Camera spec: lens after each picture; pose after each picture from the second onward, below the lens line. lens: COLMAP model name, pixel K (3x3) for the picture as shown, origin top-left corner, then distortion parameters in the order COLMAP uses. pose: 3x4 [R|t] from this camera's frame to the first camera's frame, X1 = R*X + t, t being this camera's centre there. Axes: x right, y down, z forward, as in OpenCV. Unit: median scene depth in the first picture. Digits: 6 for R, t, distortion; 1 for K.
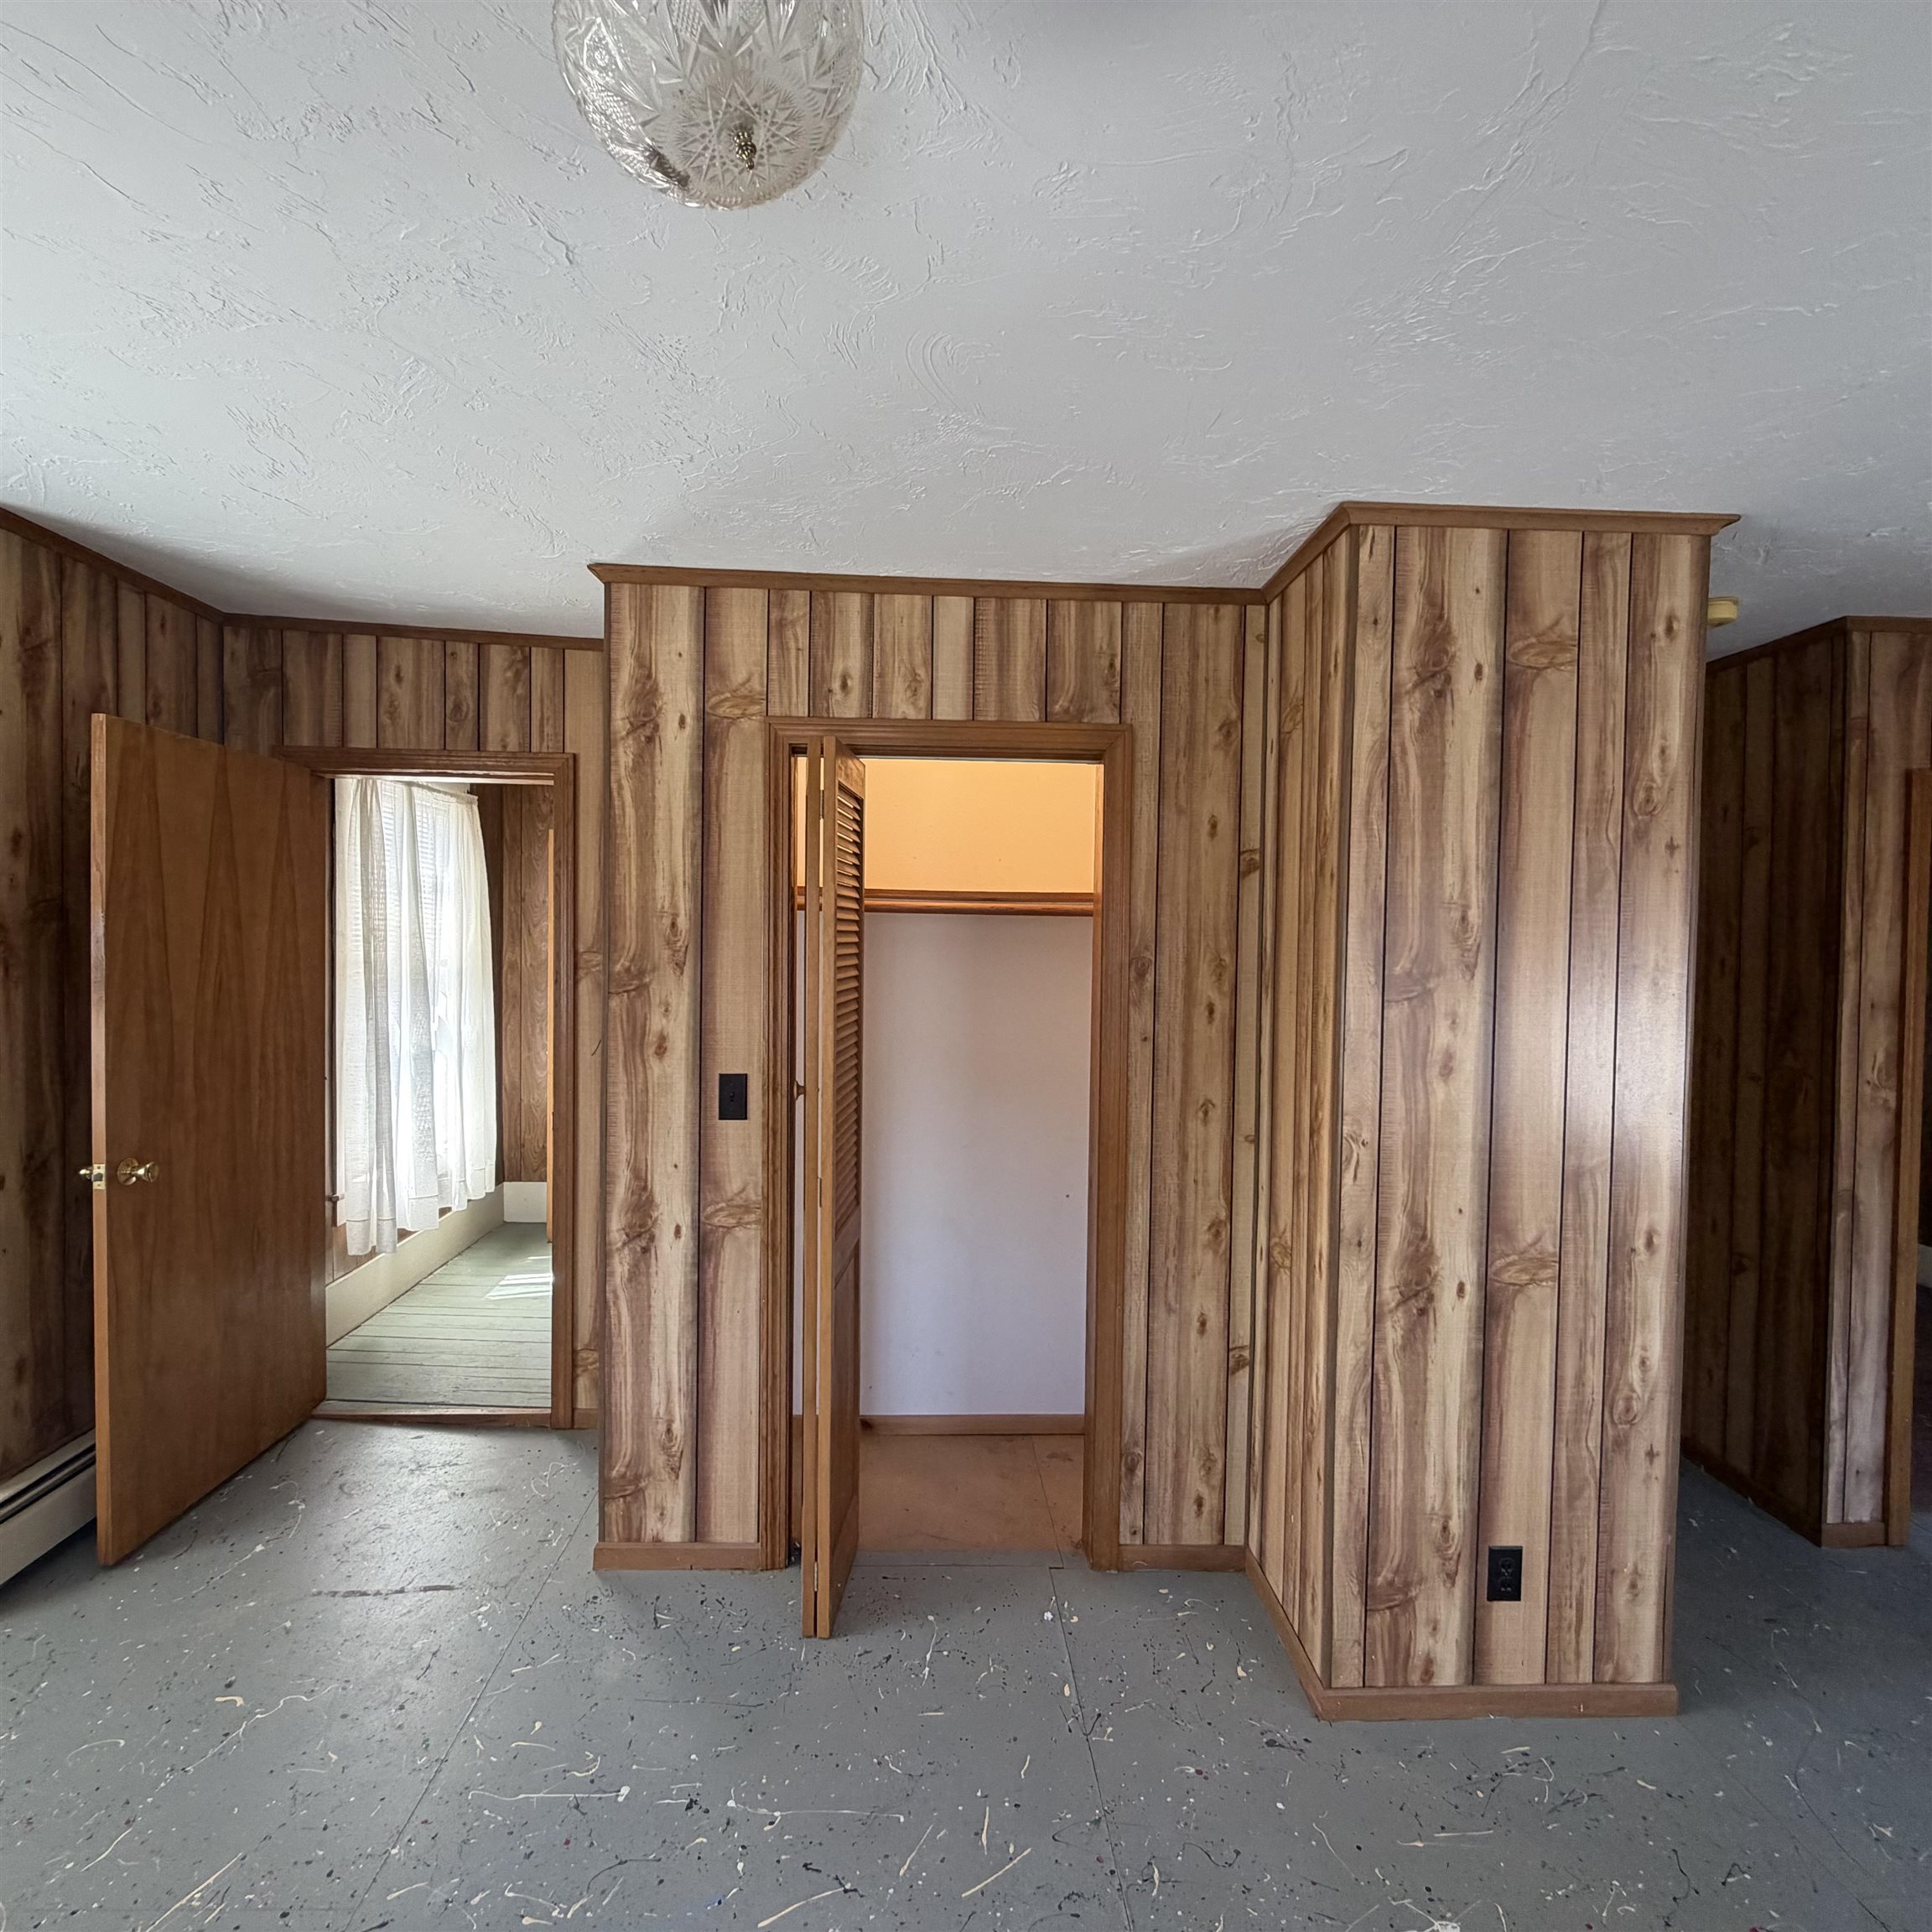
lens RADIAL K [[1026.2, 0, 965.7], [0, 1026.2, 964.6], [0, 0, 1]] dist [0.001741, -0.001609]
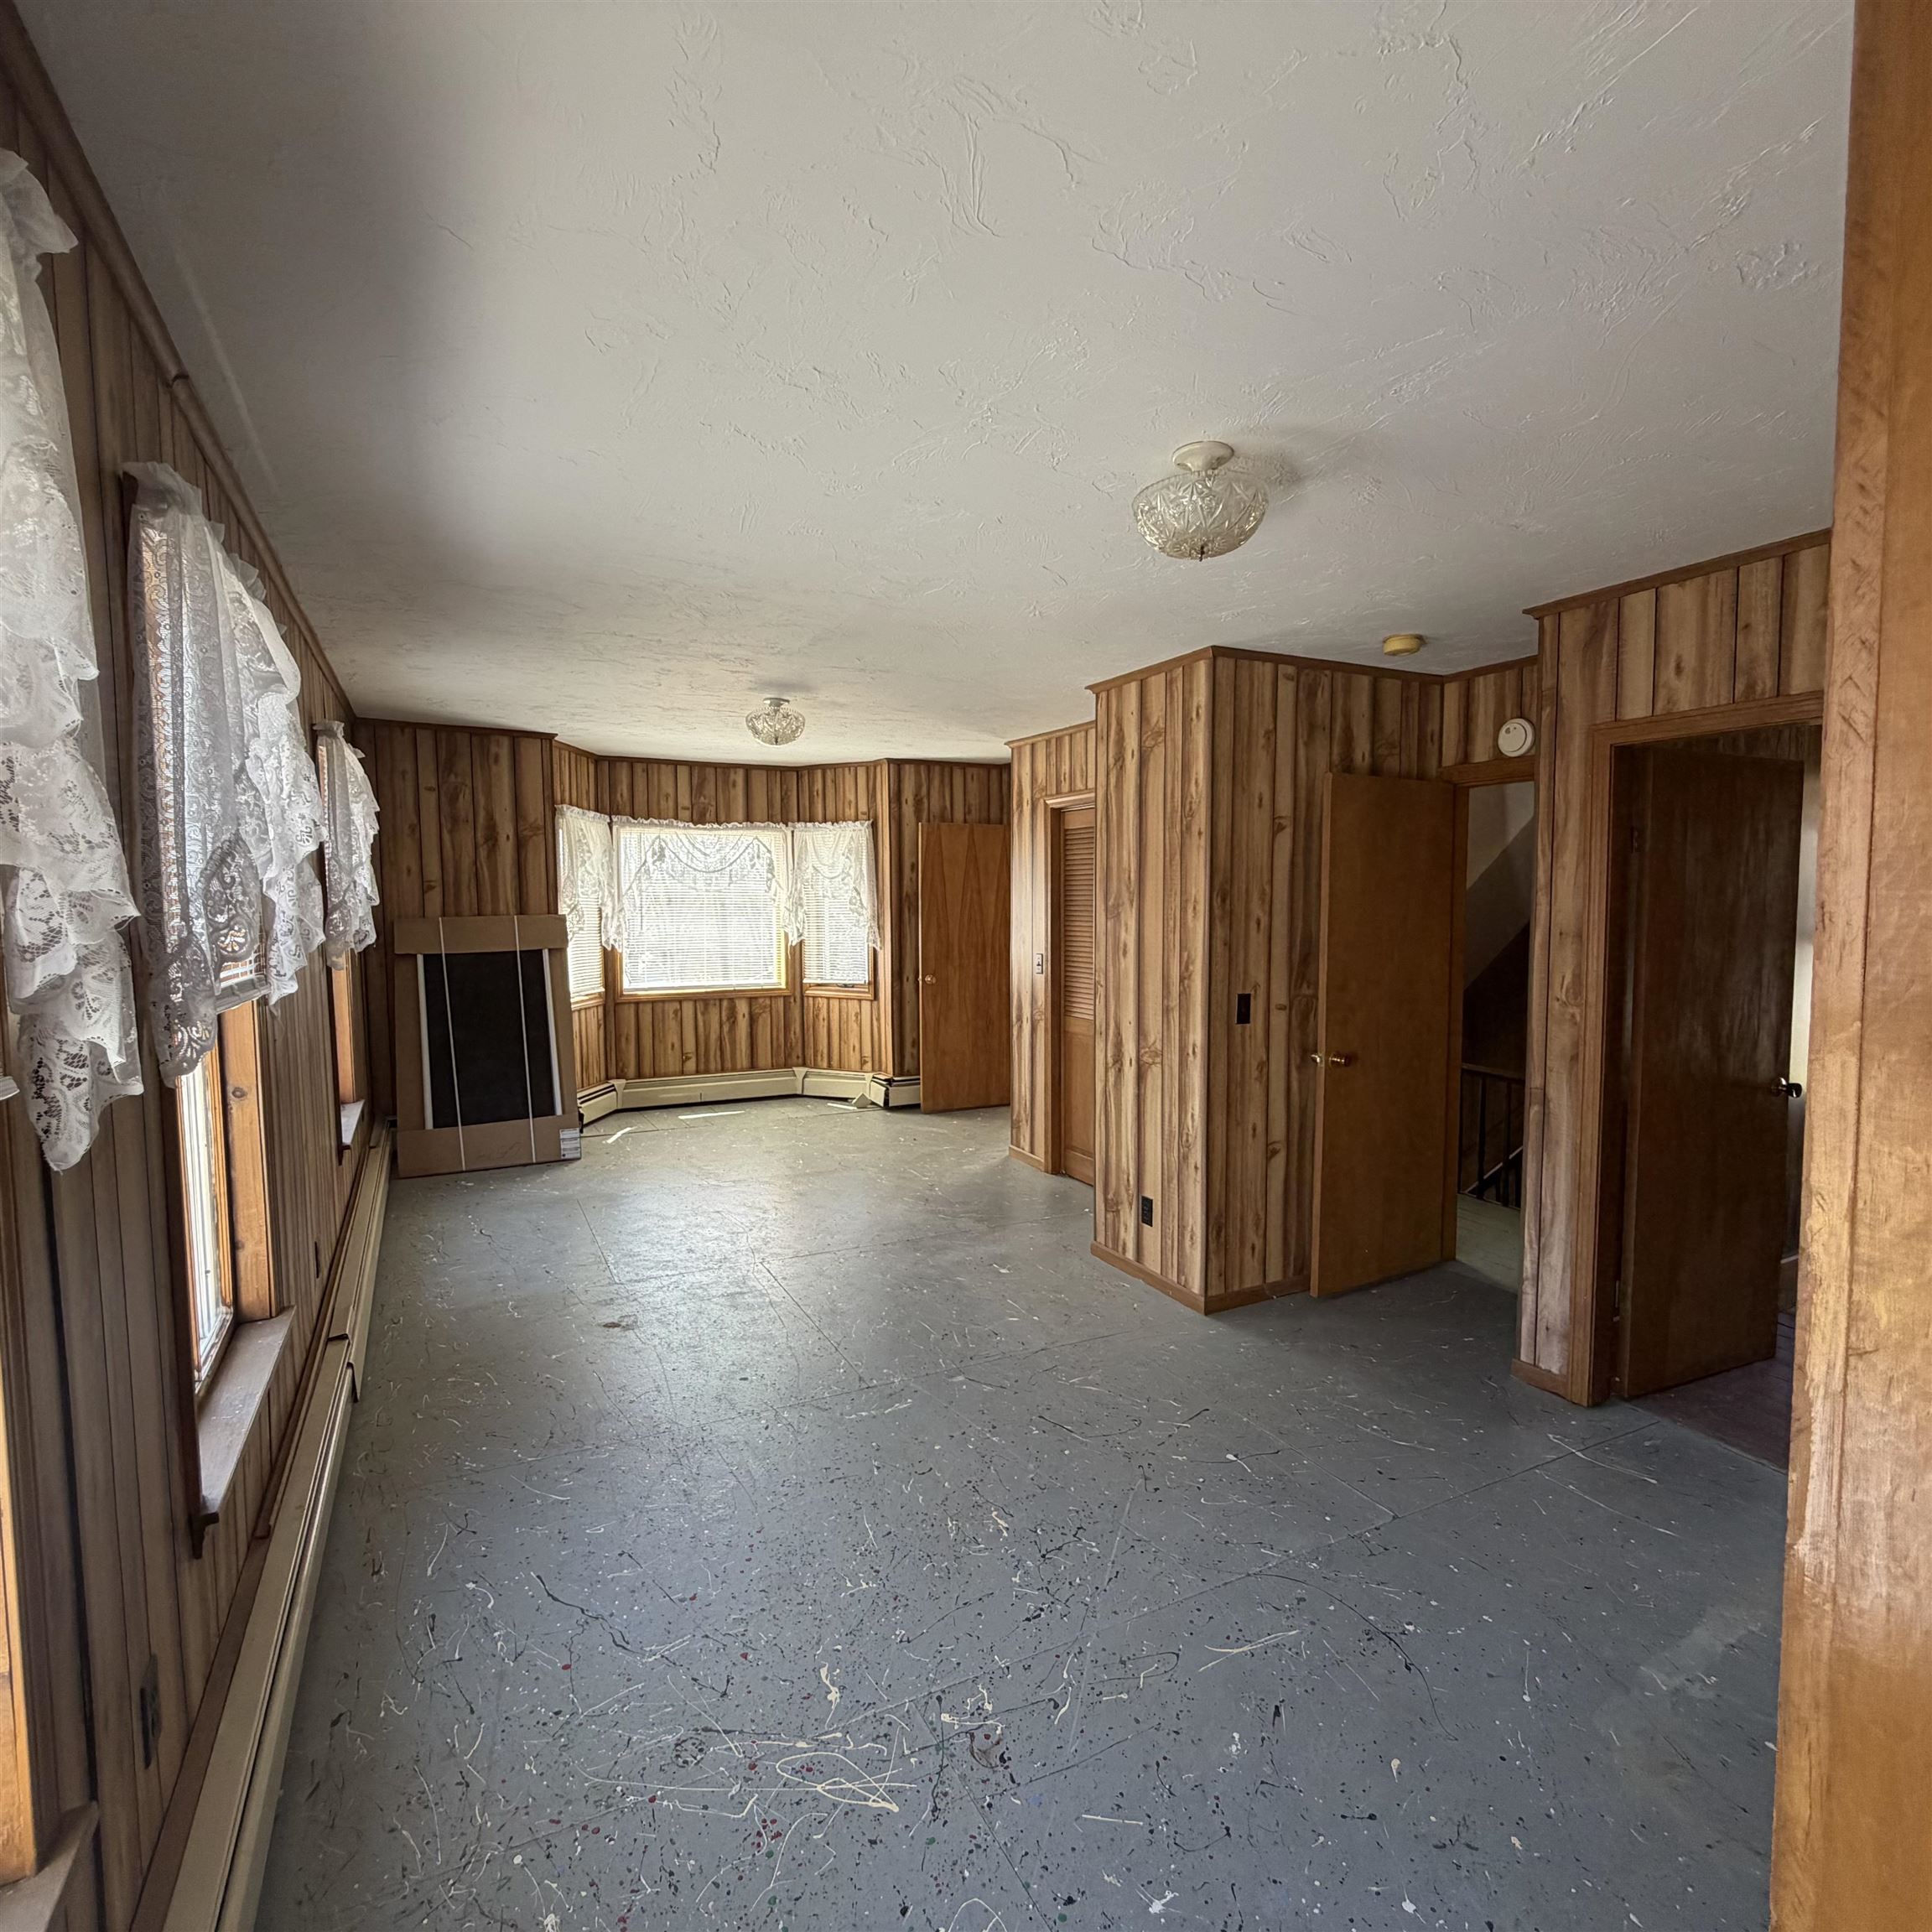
lens RADIAL K [[1026.2, 0, 953.7], [0, 1026.2, 972.5], [0, 0, 1]] dist [0.001741, -0.001609]
pose [[0.408360, 0.049435, -0.911481, 2.139462], [-0.014134, 0.998755, 0.047837, 0.049238], [0.912711, -0.006652, 0.408551, -0.136811]]
